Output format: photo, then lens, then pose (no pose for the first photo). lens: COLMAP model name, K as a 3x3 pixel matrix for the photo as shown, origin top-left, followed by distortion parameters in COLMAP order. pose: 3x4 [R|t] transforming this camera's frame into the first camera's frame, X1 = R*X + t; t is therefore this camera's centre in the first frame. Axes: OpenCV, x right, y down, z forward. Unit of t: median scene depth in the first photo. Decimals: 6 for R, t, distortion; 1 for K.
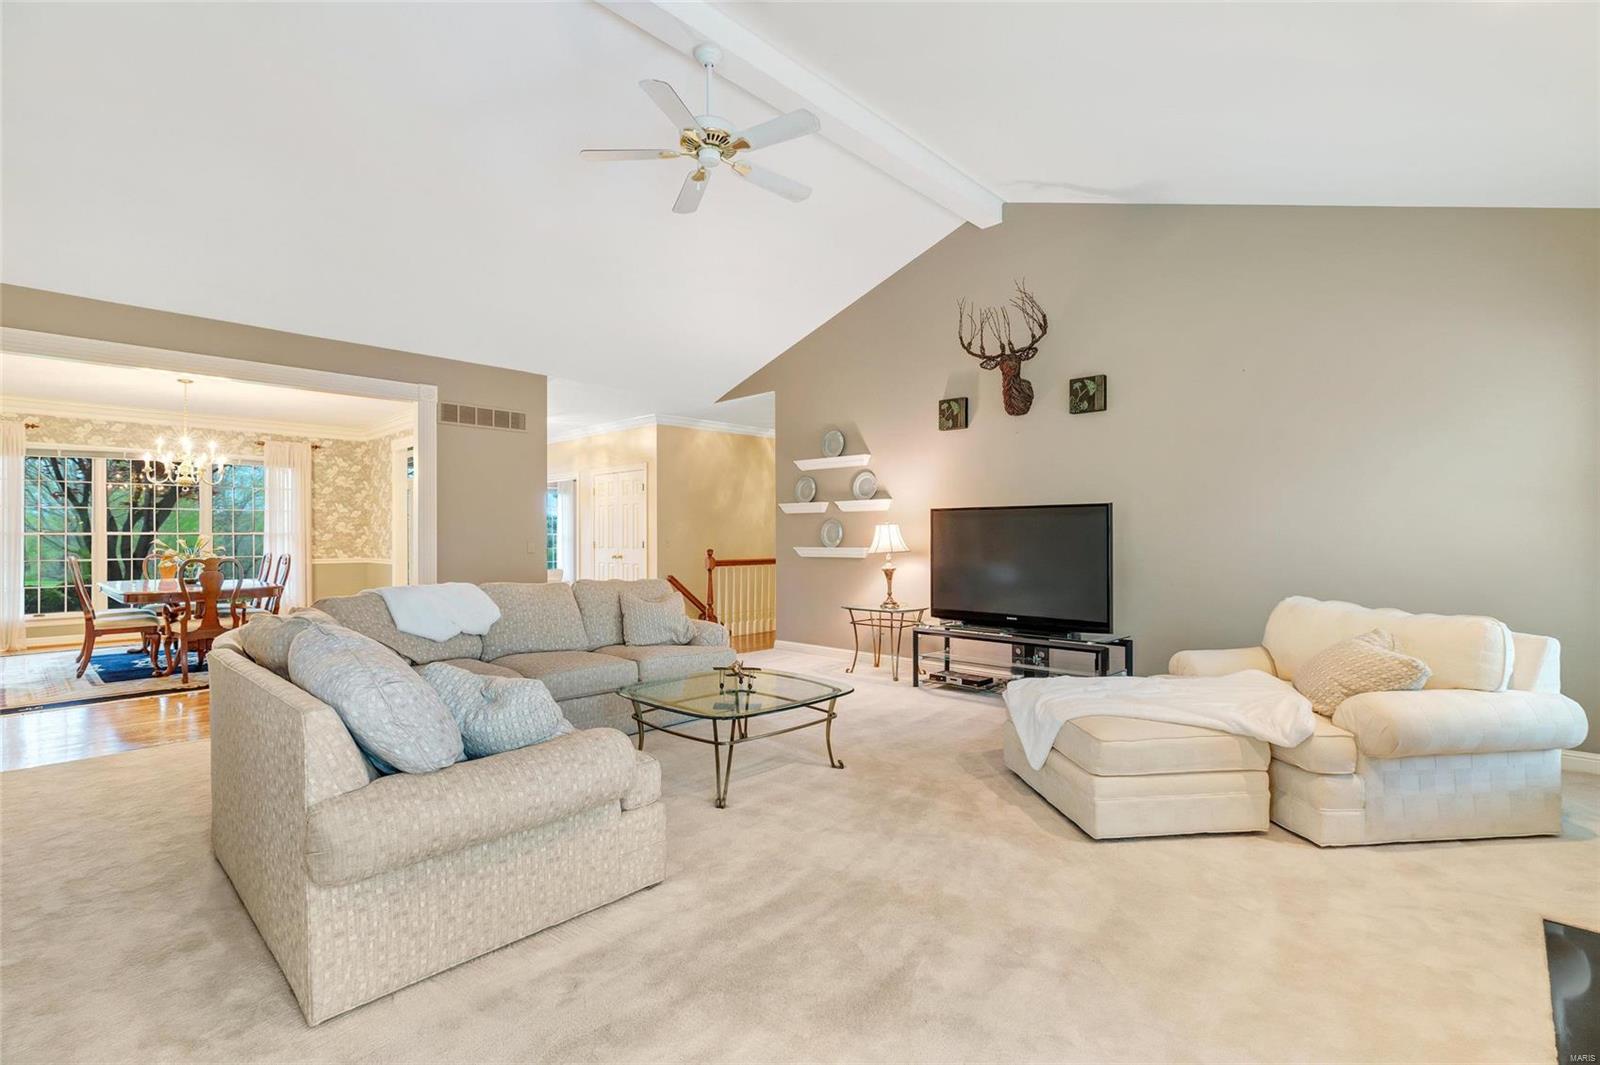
lens RADIAL K [[725.0, 0, 802.6], [0, 725.0, 531.8], [0, 0, 1]] dist [0.004218, -0.002145]
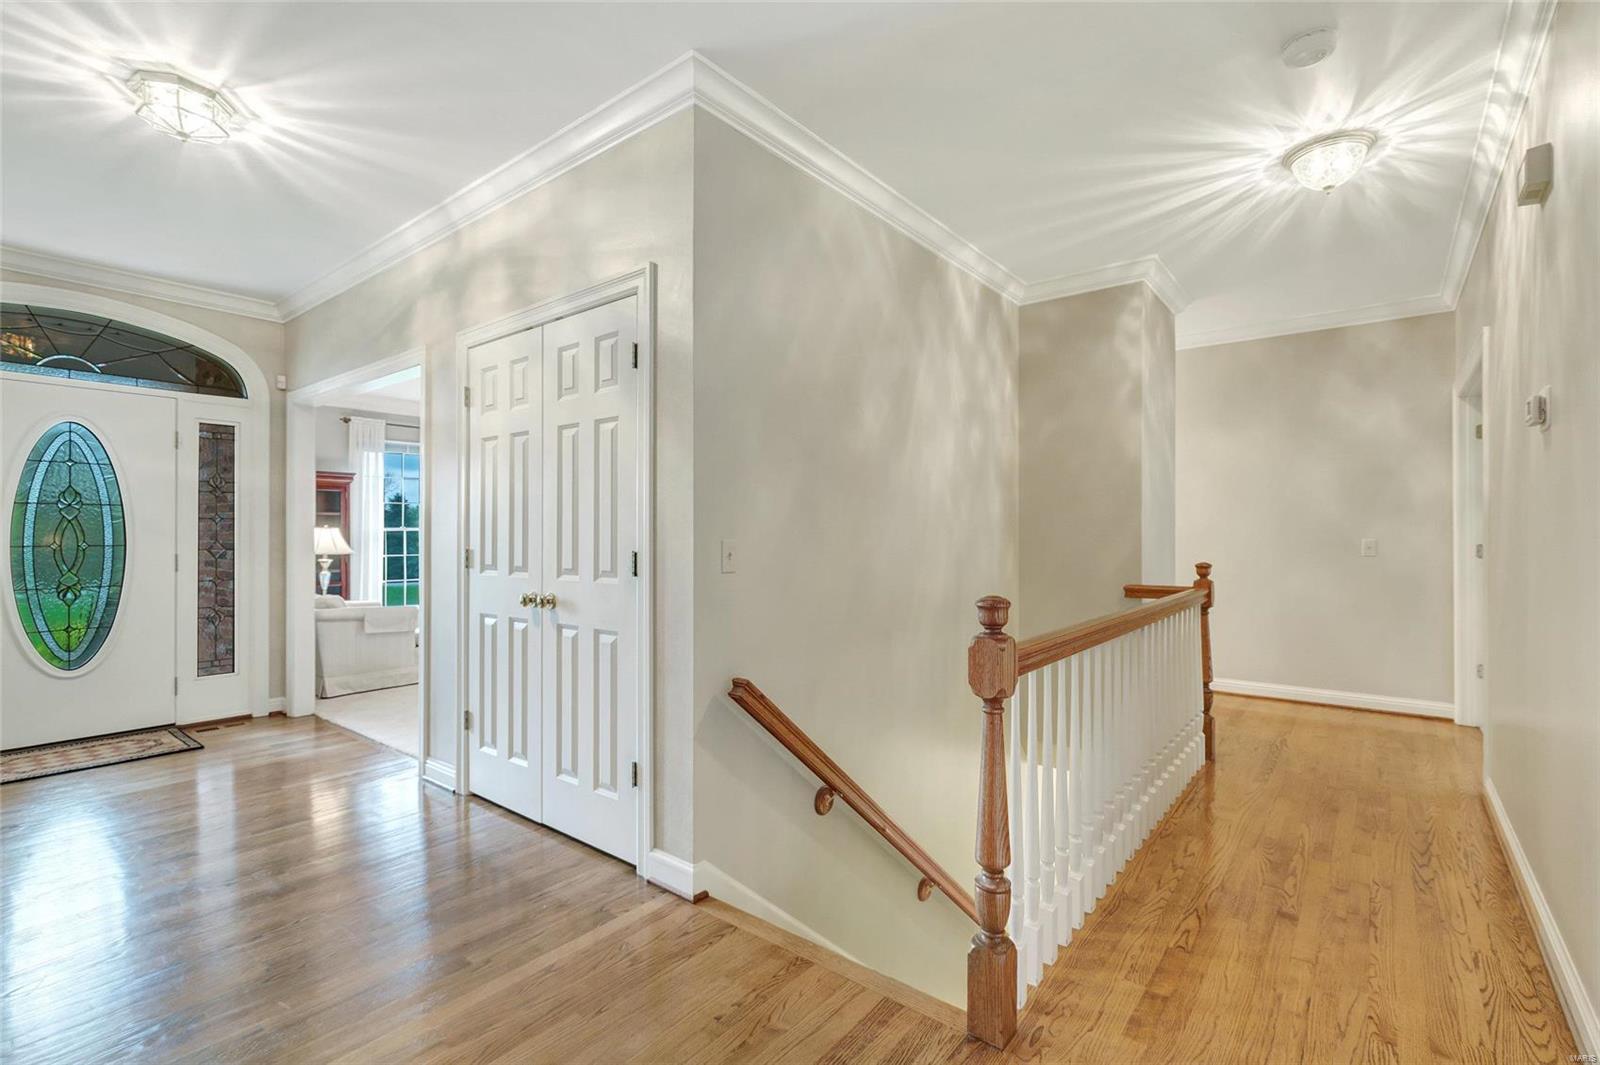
lens RADIAL K [[725.0, 0, 801.8], [0, 725.0, 532.2], [0, 0, 1]] dist [0.004218, -0.002145]
pose [[0.995628, 0.006603, 0.093177, -0.173429], [-0.006746, 0.999976, 0.001227, 0.004862], [-0.093167, -0.001851, 0.995649, 0.683168]]
